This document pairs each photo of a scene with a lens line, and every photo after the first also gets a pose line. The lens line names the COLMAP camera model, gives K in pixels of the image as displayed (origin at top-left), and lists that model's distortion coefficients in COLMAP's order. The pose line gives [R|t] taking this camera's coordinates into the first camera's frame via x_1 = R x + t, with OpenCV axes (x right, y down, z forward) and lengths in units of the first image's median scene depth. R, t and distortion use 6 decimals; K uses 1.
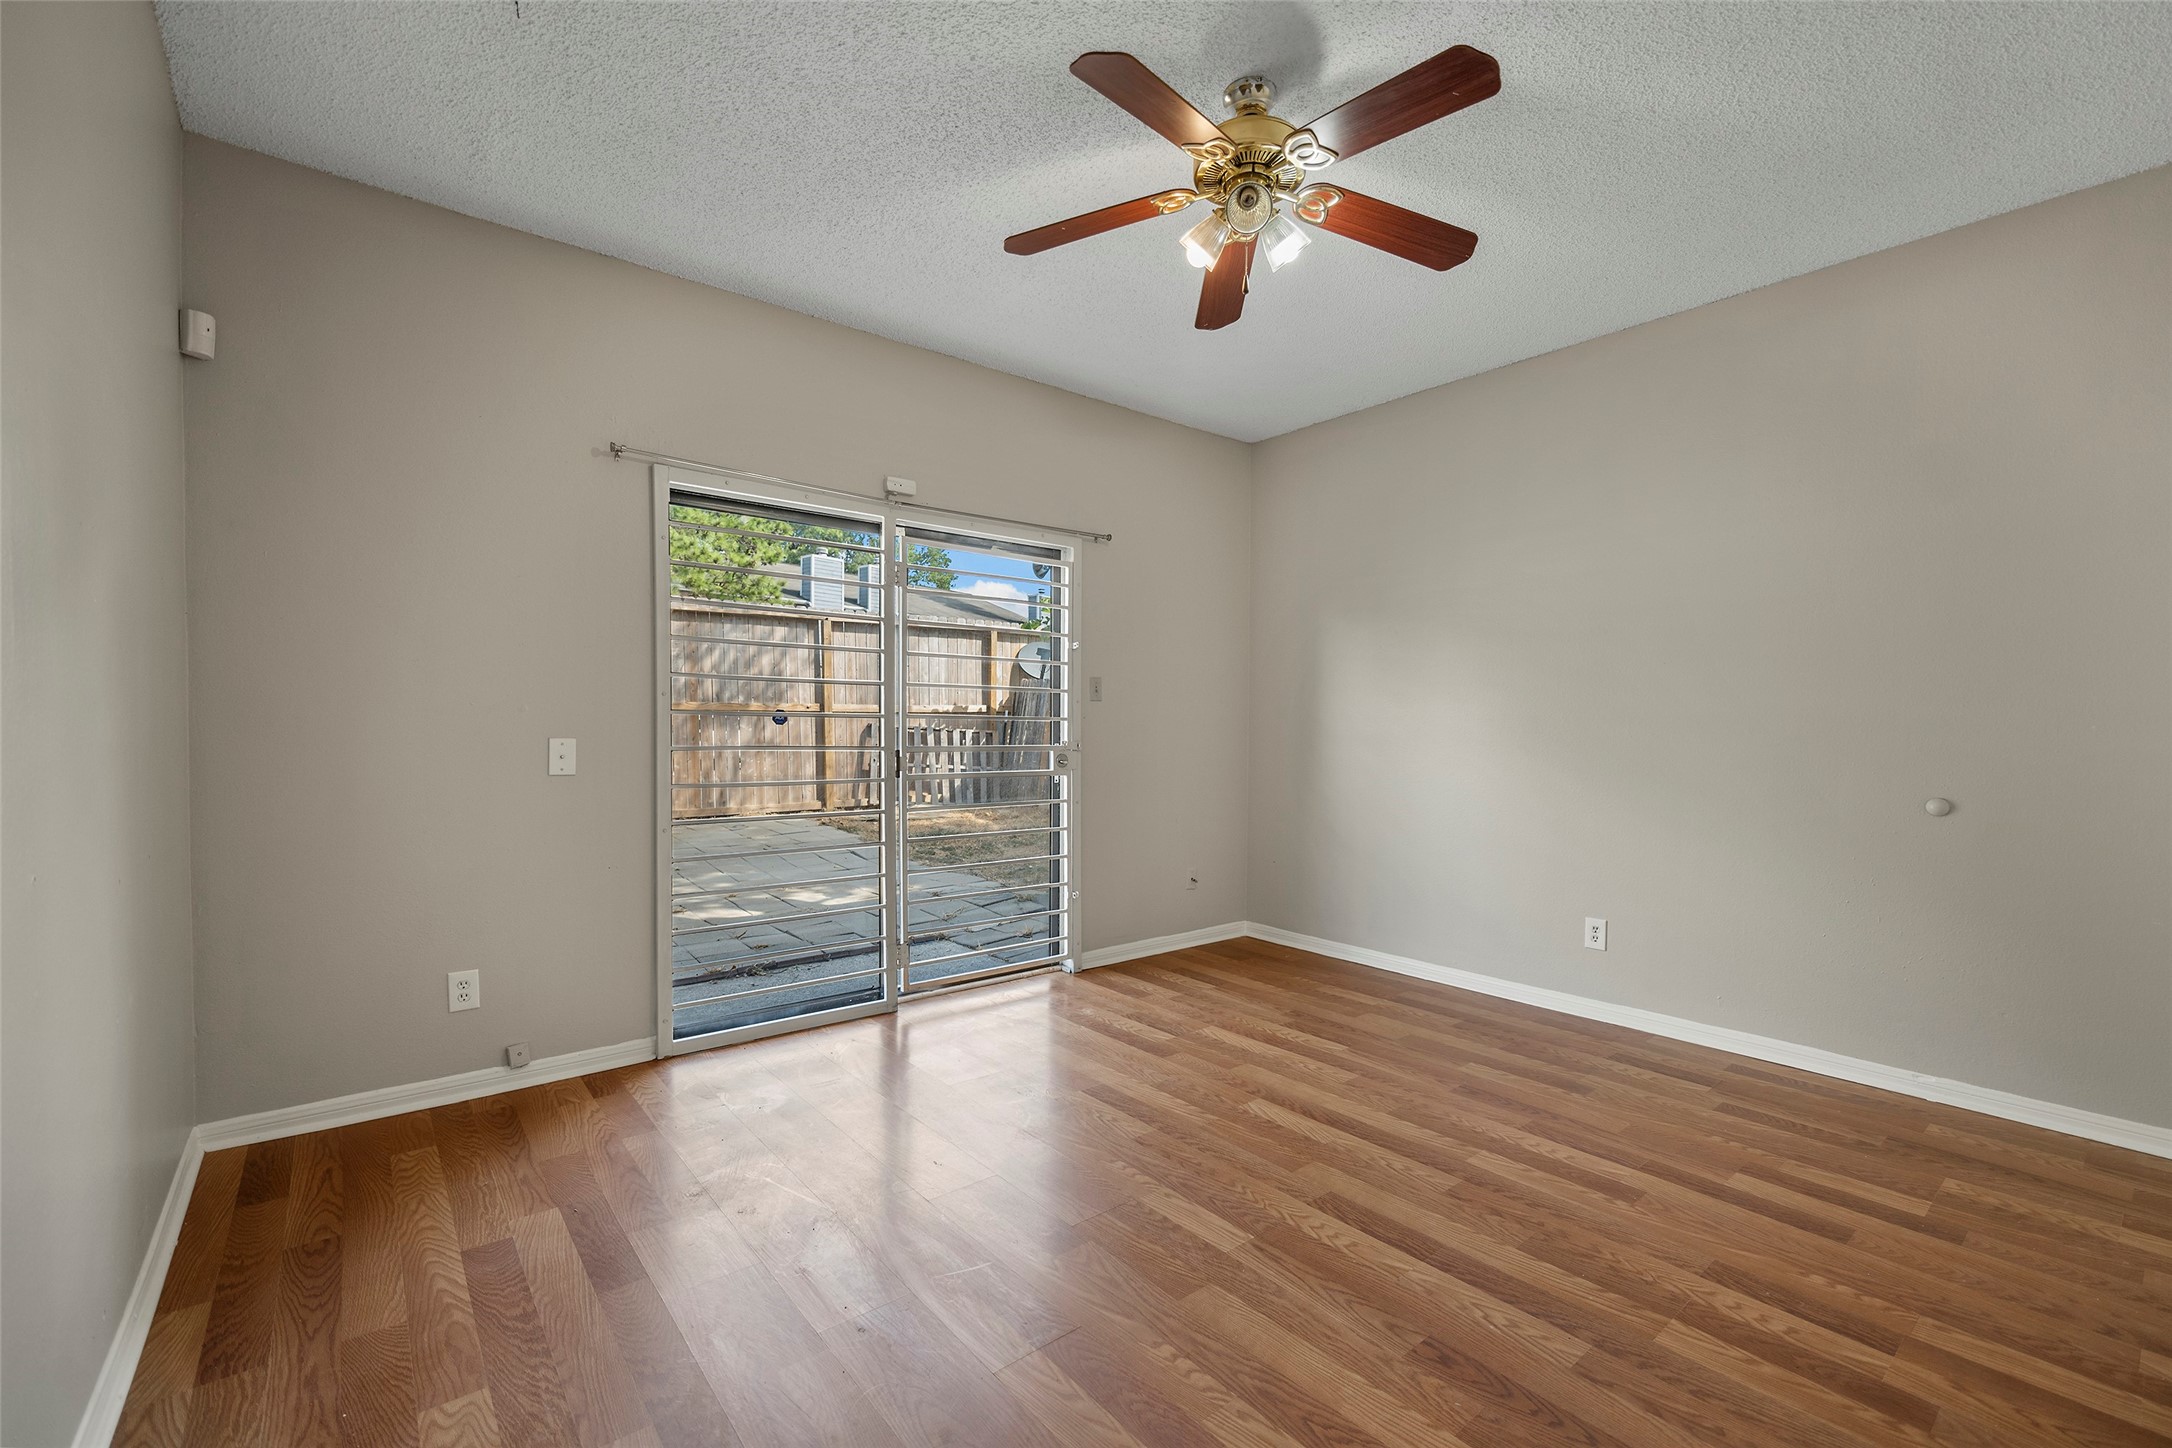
lens RADIAL K [[883.8, 0, 1077.0], [0, 883.8, 729.3], [0, 0, 1]] dist [-0.002892, -0.002287]
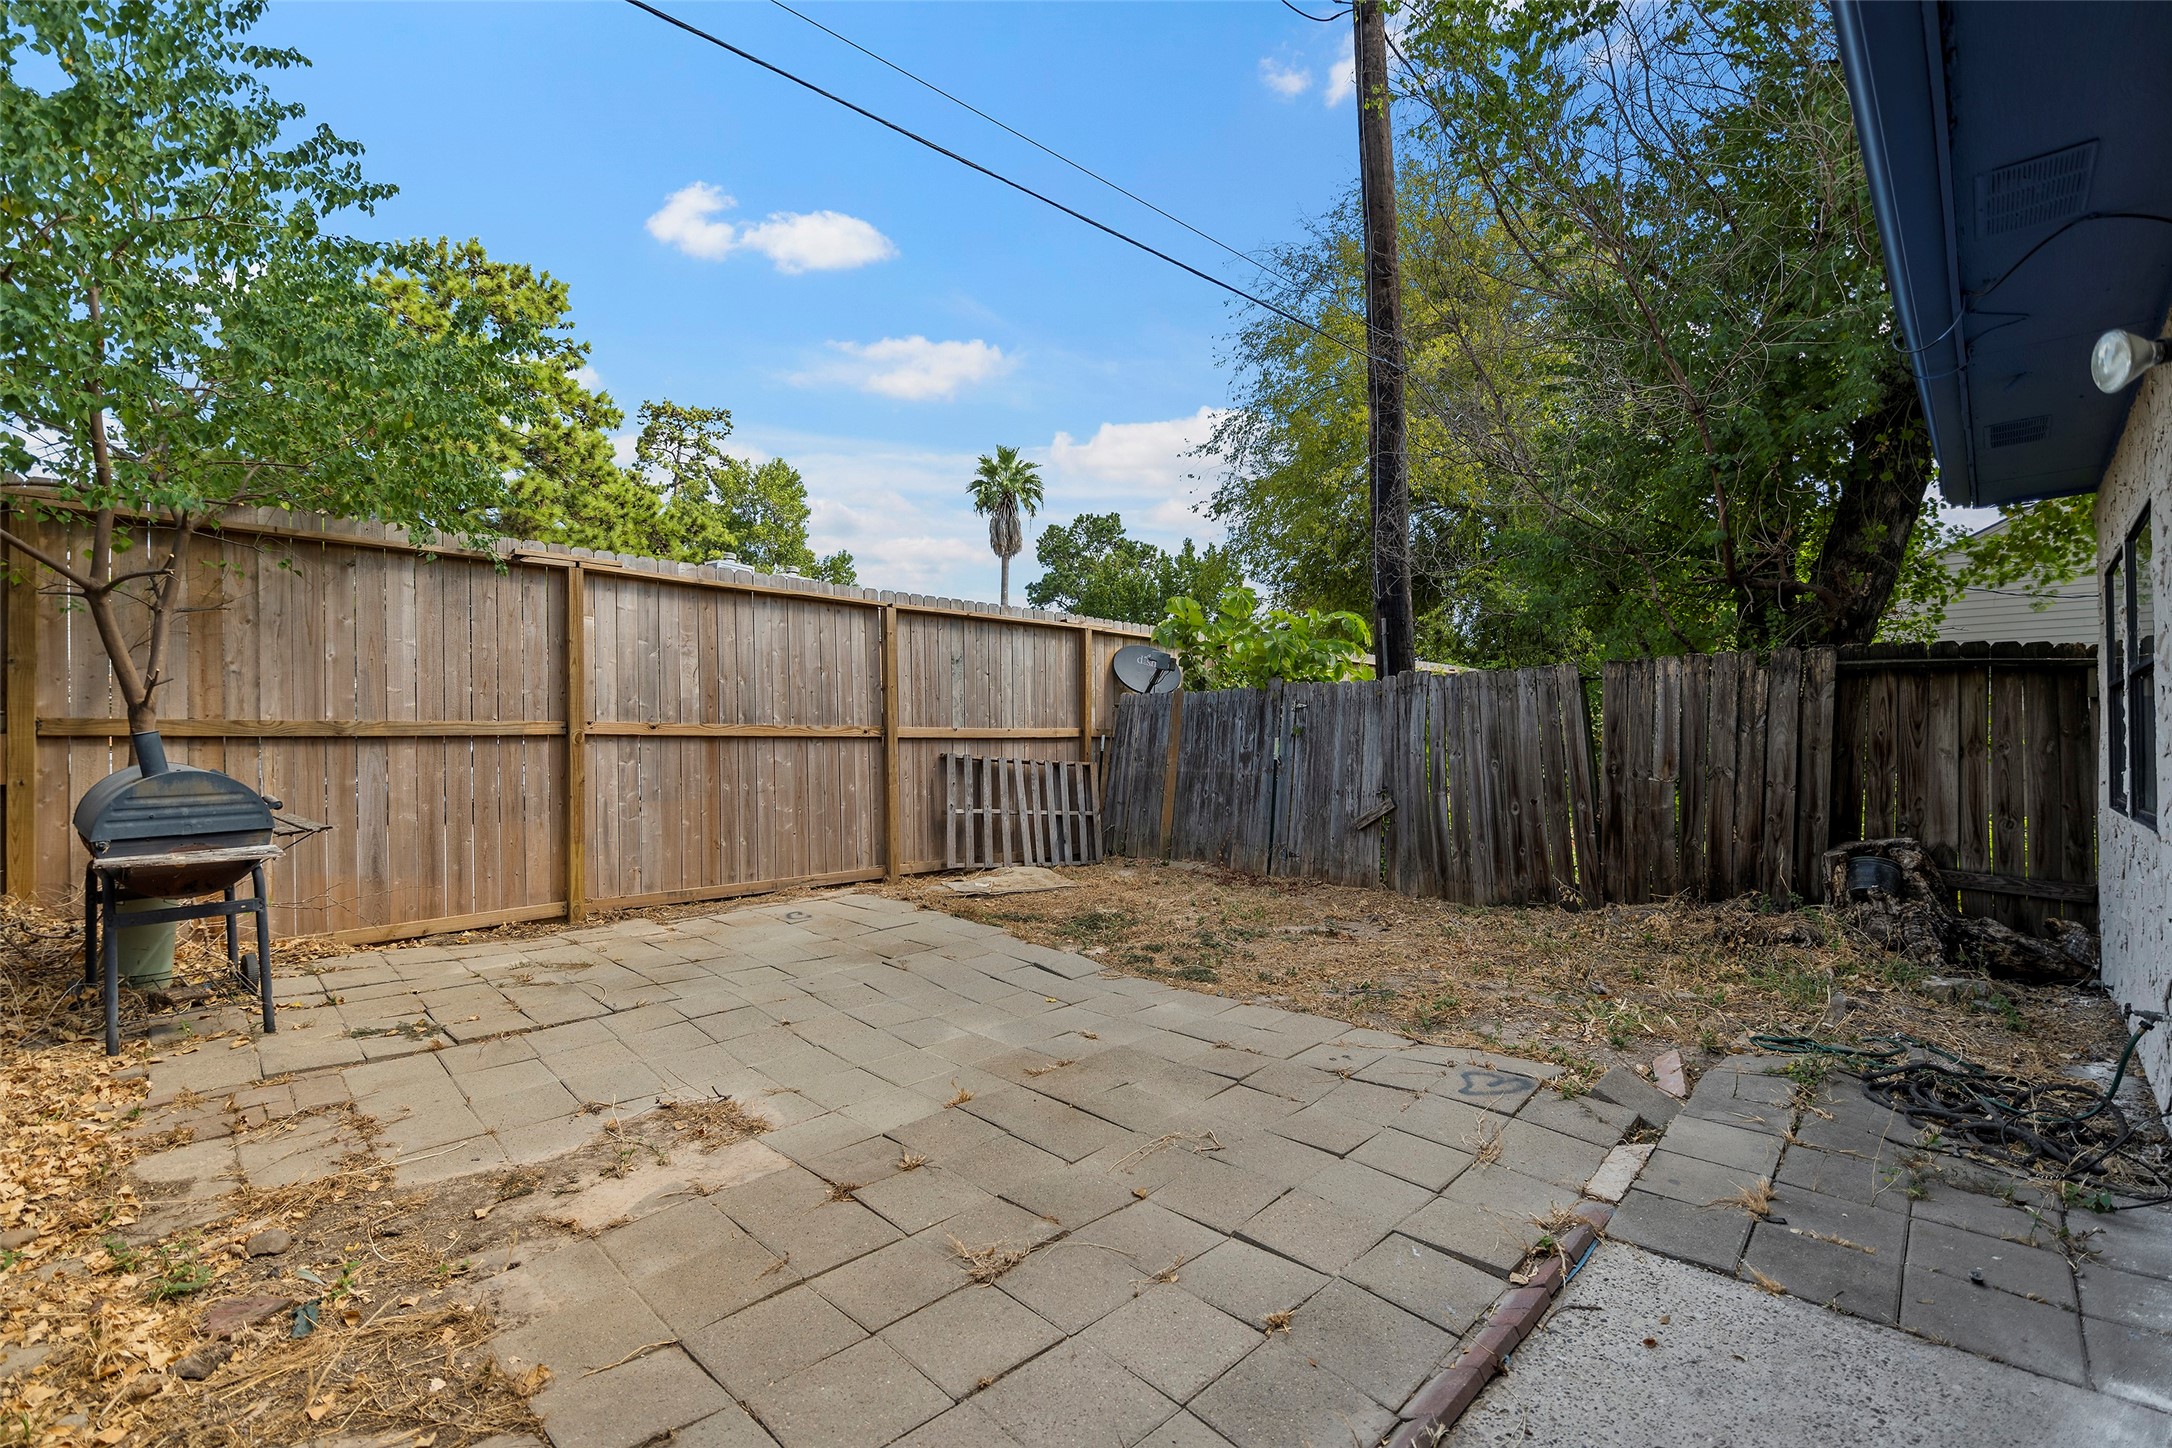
lens RADIAL K [[925.6, 0, 1087.8], [0, 925.6, 740.1], [0, 0, 1]] dist [-0.012904, 0.001626]
pose [[0.994301, 0.001934, 0.106592, -0.179454], [-0.000229, 0.999872, -0.016008, -0.005322], [-0.106609, 0.015892, 0.994174, 0.224661]]
